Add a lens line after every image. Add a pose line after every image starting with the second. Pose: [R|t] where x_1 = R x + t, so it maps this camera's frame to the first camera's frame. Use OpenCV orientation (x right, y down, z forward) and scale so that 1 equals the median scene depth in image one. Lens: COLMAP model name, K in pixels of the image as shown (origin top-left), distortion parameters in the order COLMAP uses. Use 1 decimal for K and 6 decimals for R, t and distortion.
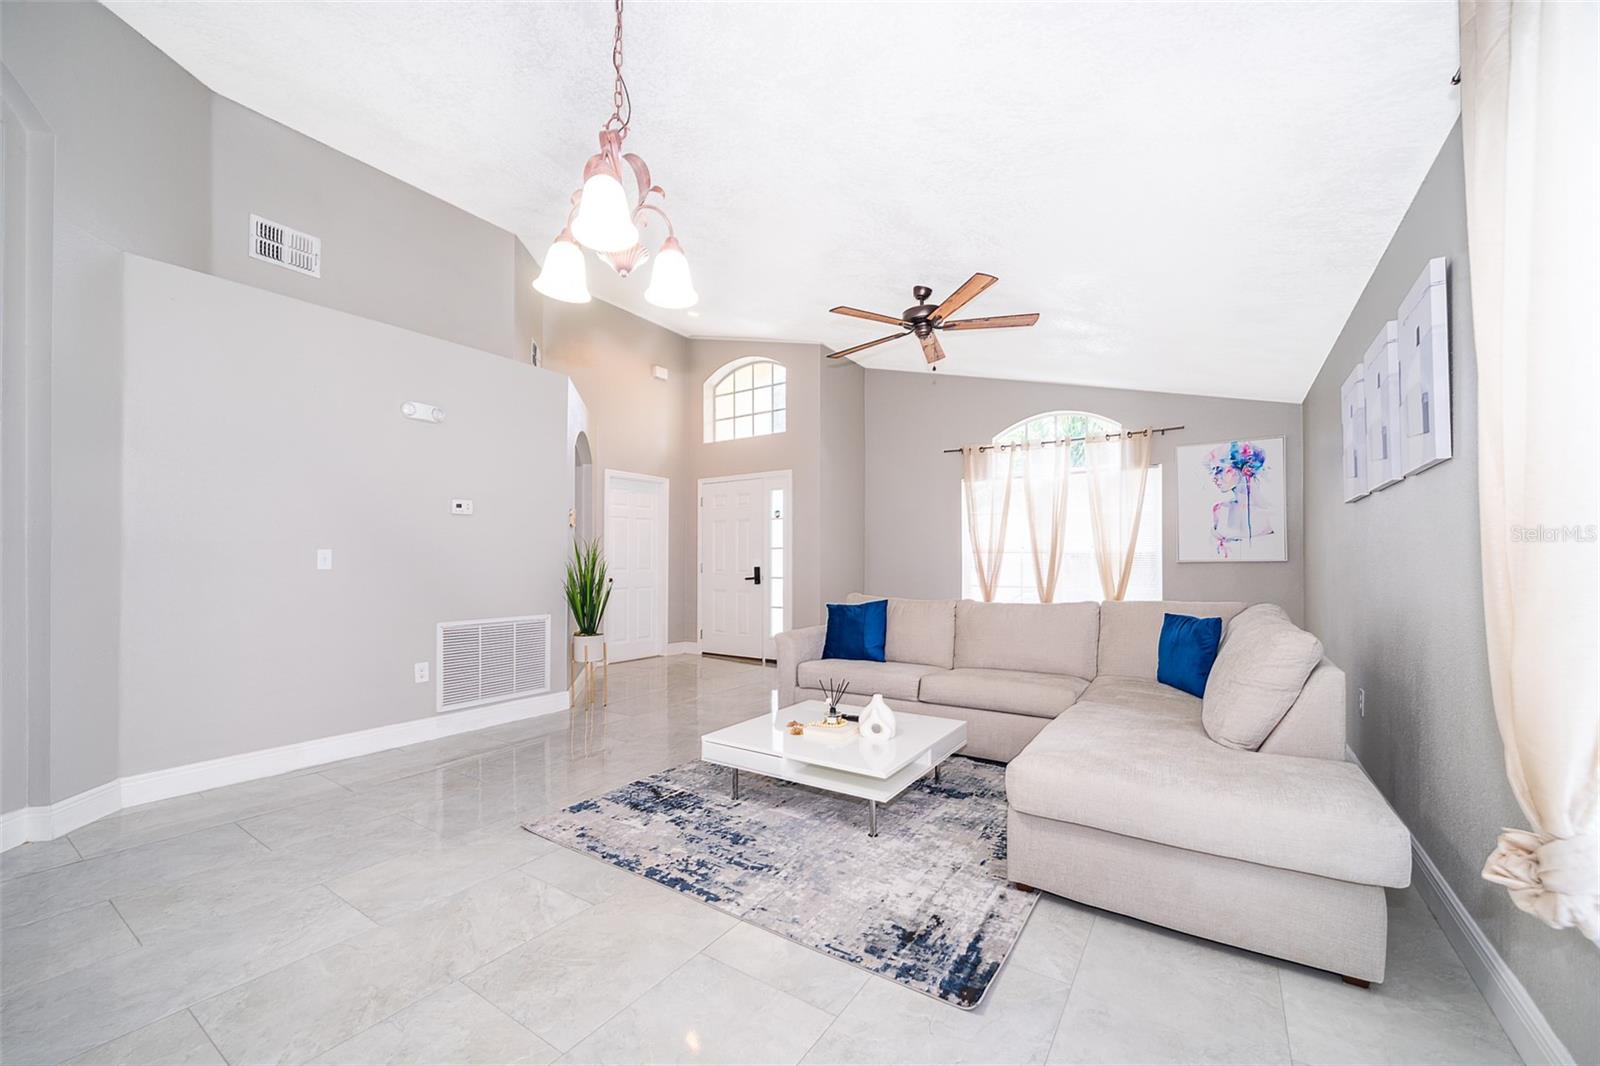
lens RADIAL K [[636.1, 0, 800.9], [0, 636.1, 558.2], [0, 0, 1]] dist [-0.002320, -0.000025]
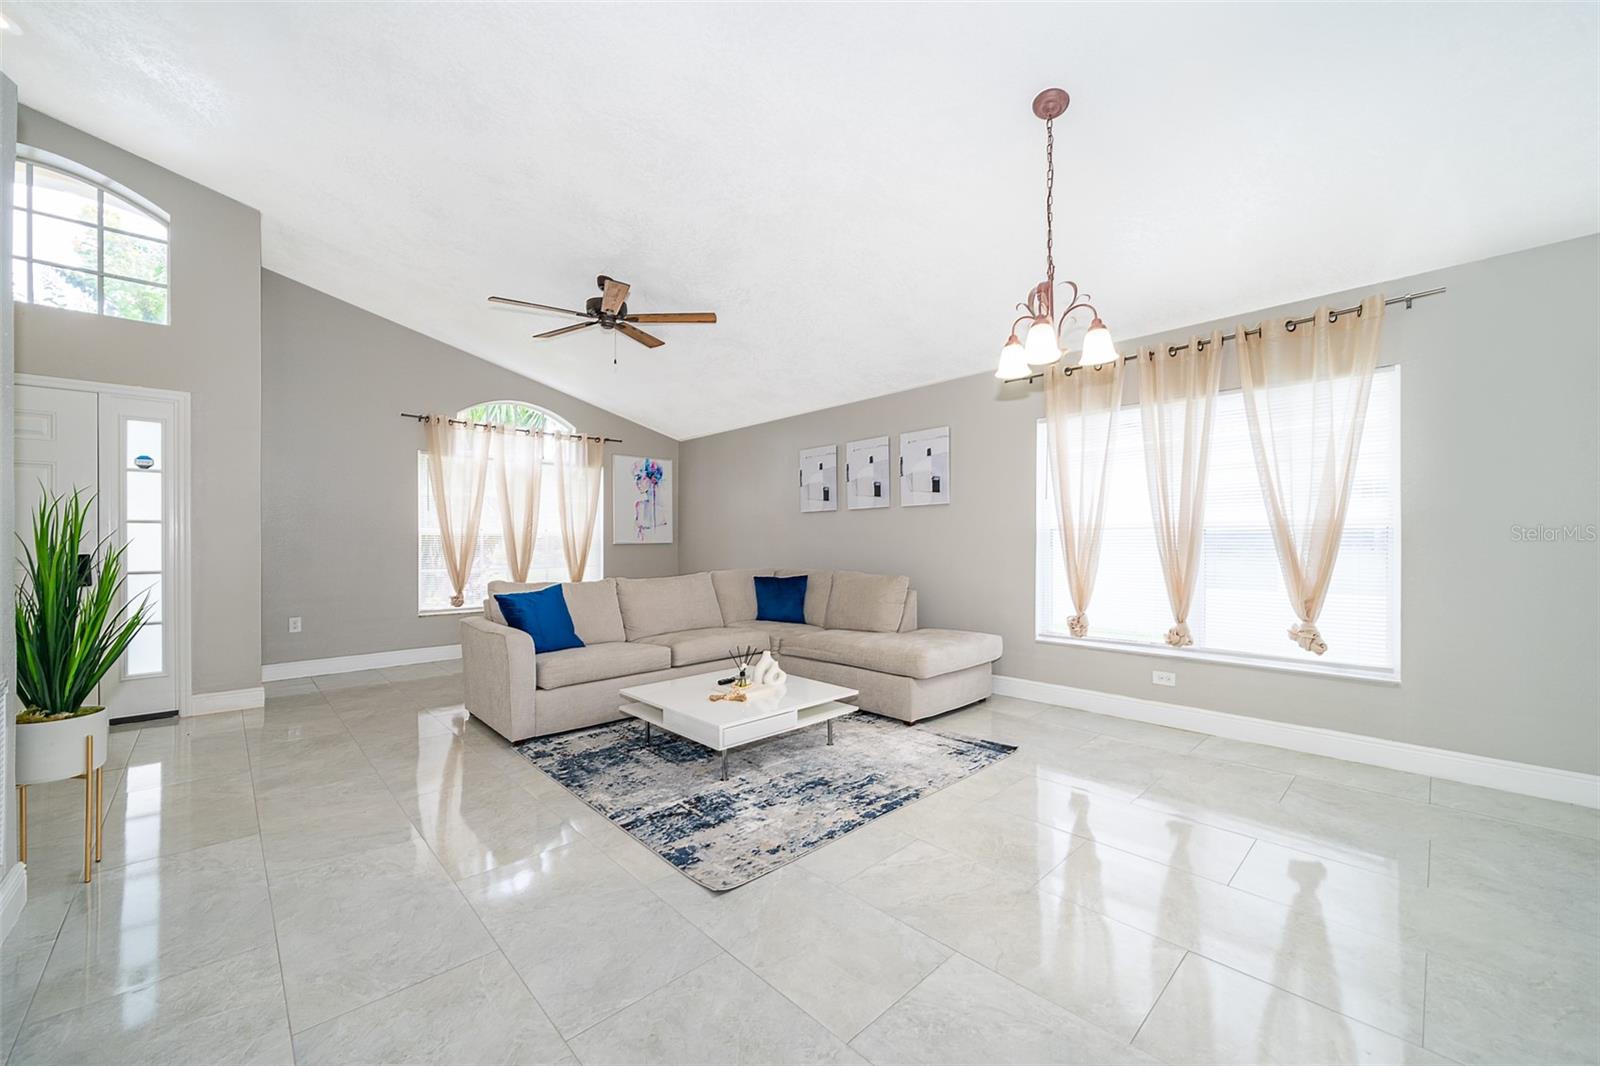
lens RADIAL K [[612.1, 0, 796.8], [0, 612.1, 544.6], [0, 0, 1]] dist [-0.000809, 0.000075]
pose [[0.216448, -0.003233, 0.976289, -0.997024], [-0.002570, 0.999989, 0.003881, 0.003264], [-0.976291, -0.003349, 0.216437, 0.667180]]
